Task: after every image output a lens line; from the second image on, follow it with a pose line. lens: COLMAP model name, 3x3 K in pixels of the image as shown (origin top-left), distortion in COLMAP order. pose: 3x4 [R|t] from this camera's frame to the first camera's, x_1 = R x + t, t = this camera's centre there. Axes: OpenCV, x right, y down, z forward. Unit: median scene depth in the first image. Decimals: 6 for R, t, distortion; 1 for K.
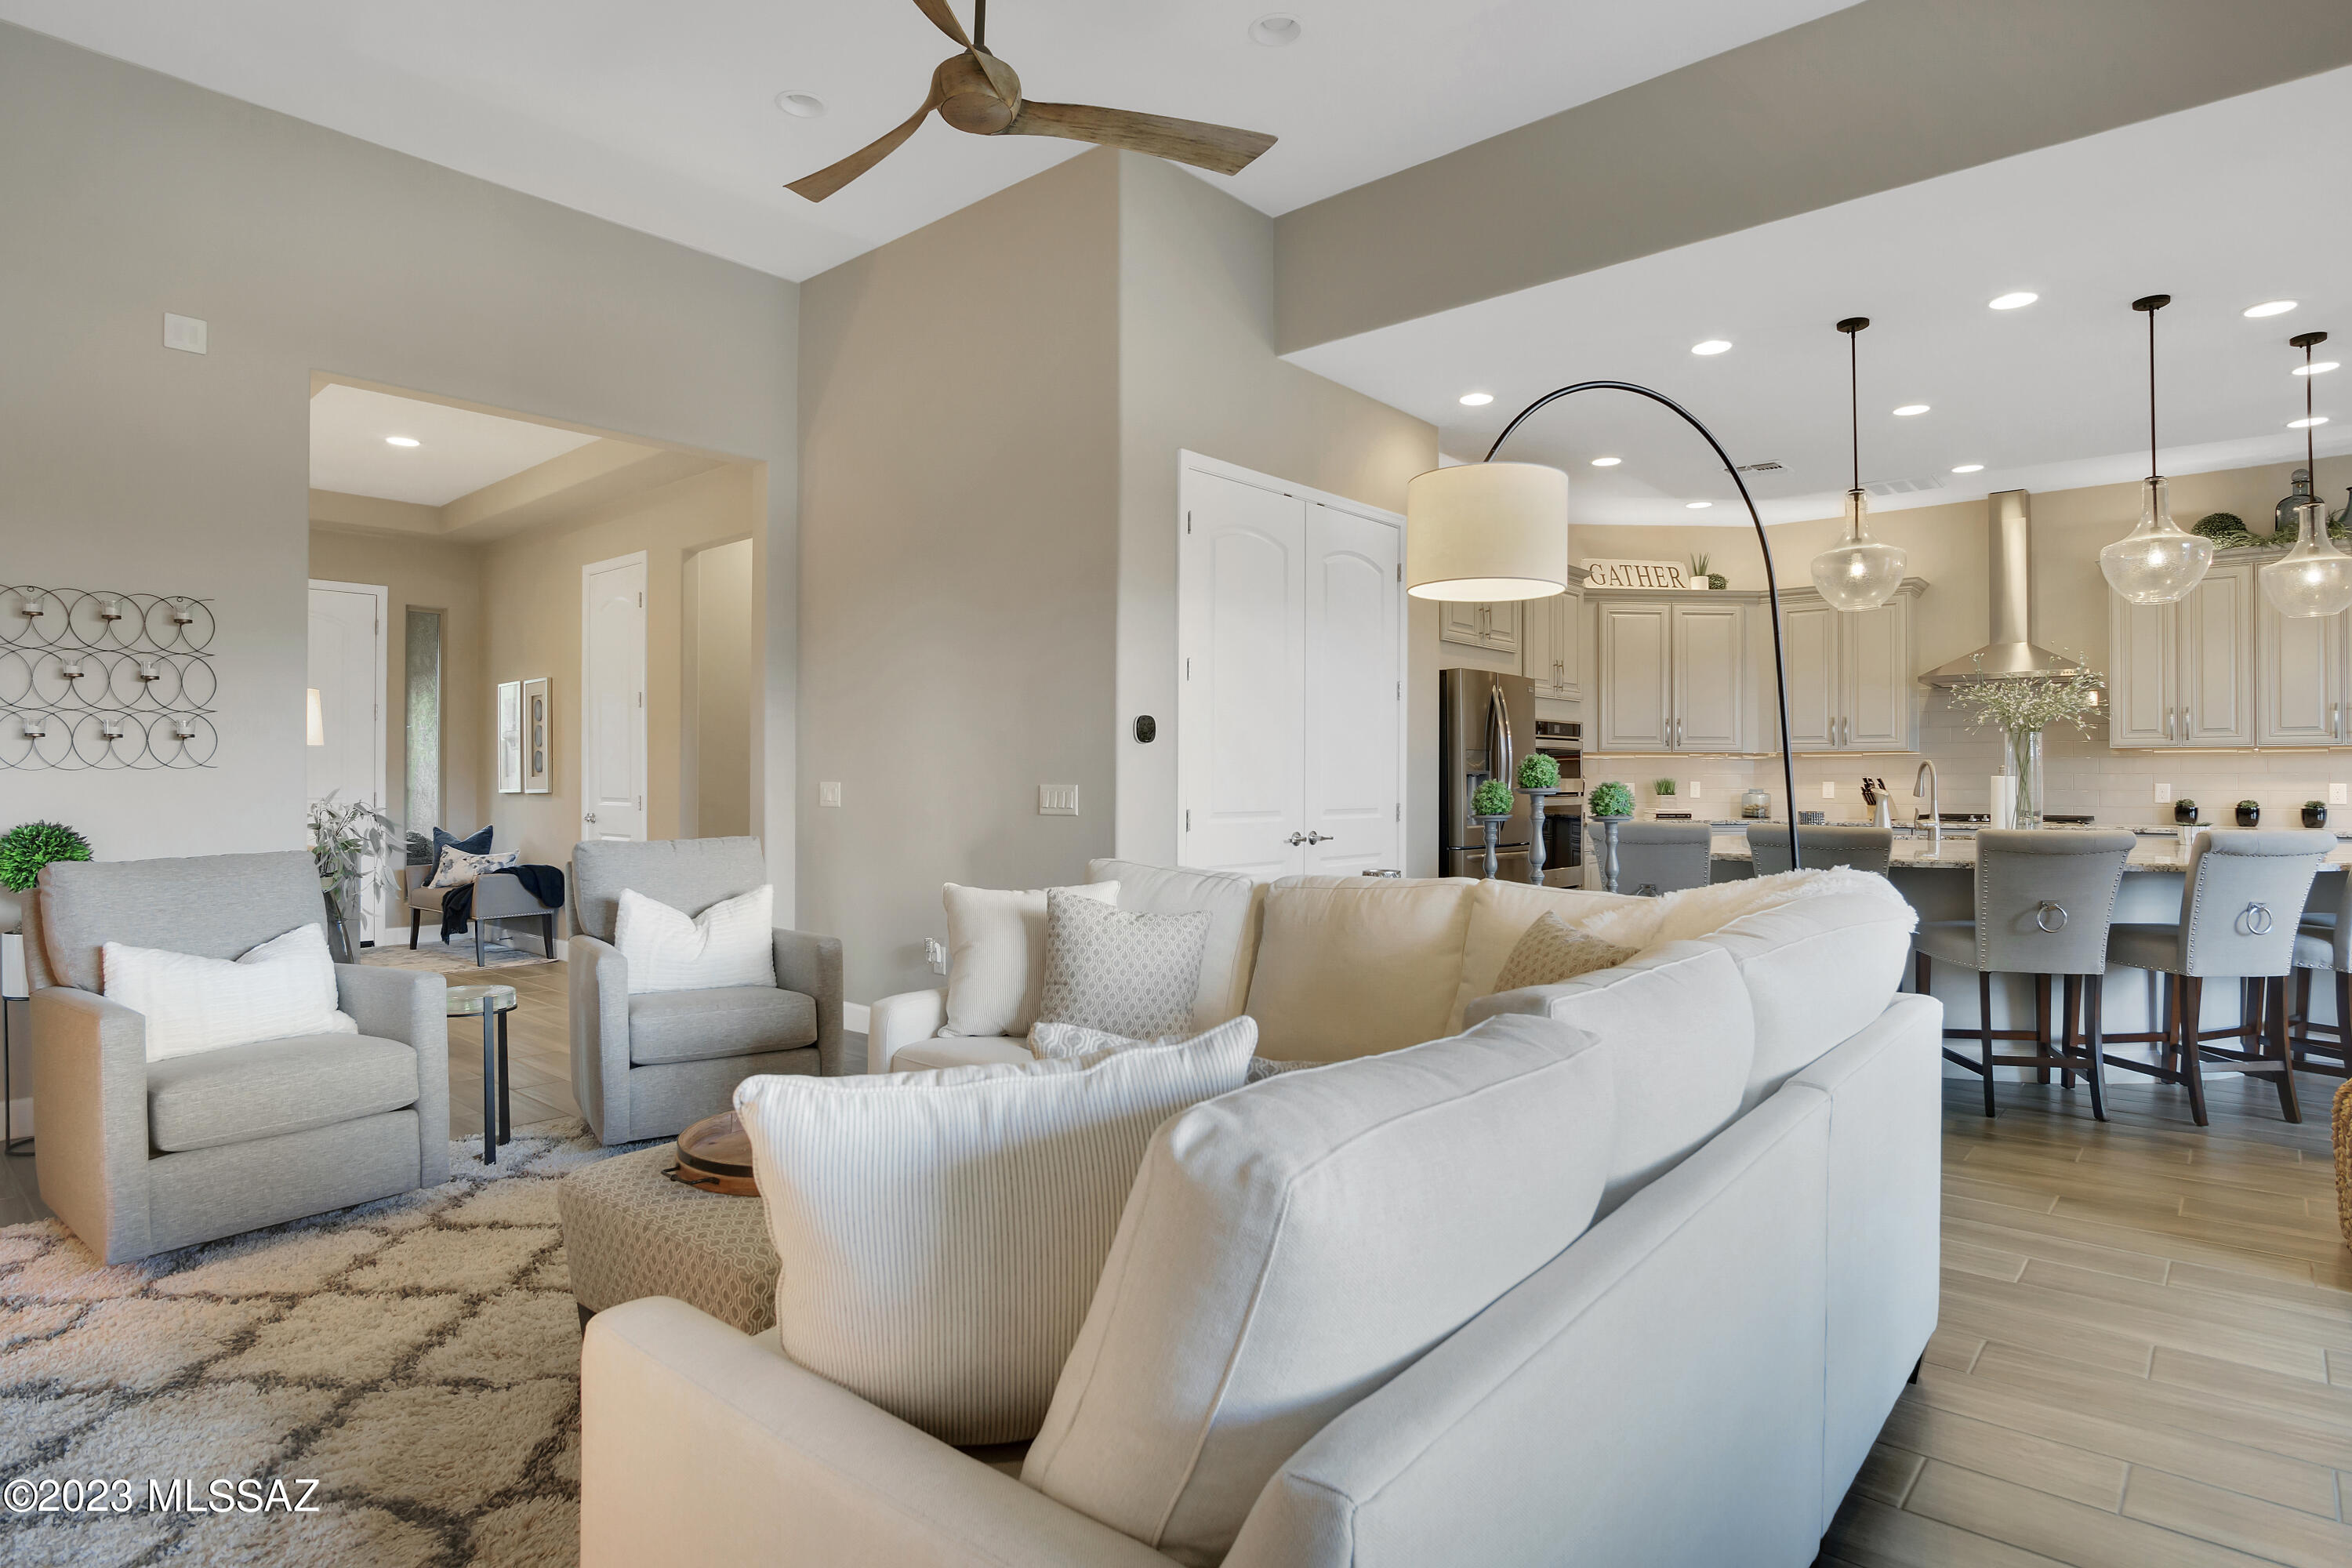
lens RADIAL K [[1267.1, 0, 1172.8], [0, 1267.1, 781.0], [0, 0, 1]] dist [-0.032877, 0.005804]
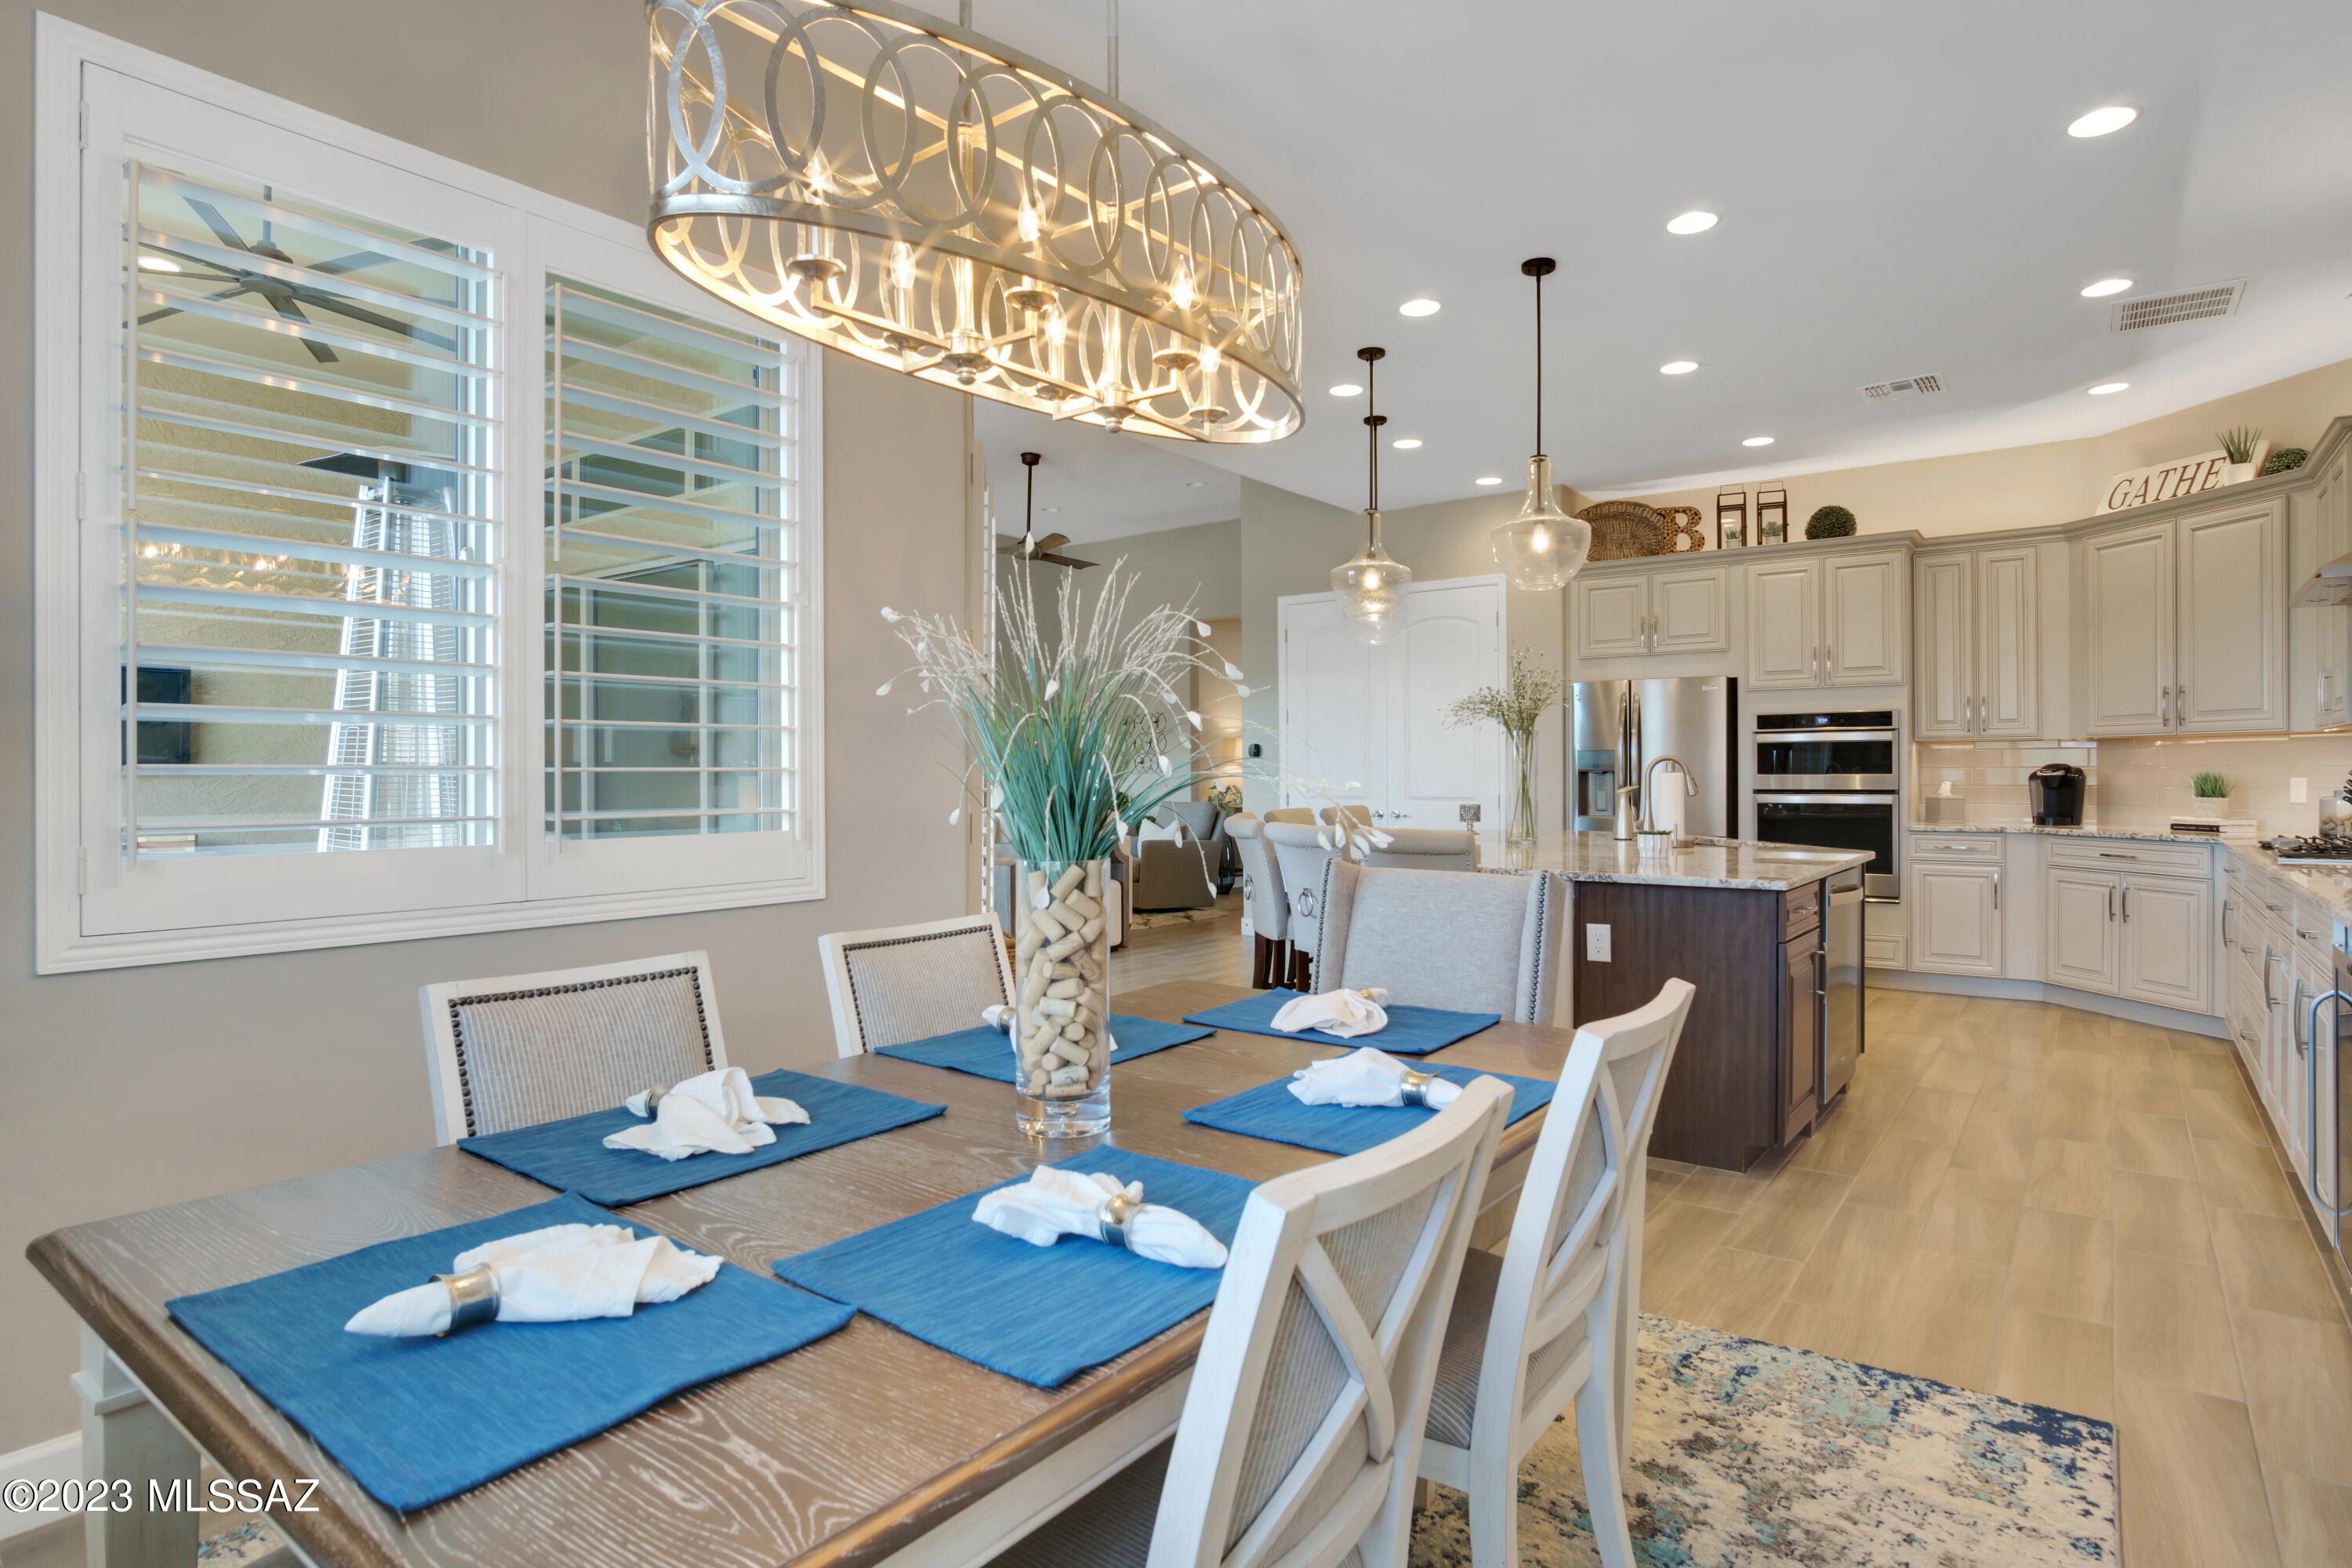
lens RADIAL K [[1267.1, 0, 1160.5], [0, 1267.1, 777.1], [0, 0, 1]] dist [-0.032877, 0.005804]
pose [[0.072109, 0.002260, -0.997394, 1.450131], [0.004010, 0.999989, 0.002556, -0.004917], [0.997389, -0.004184, 0.072099, 0.560314]]
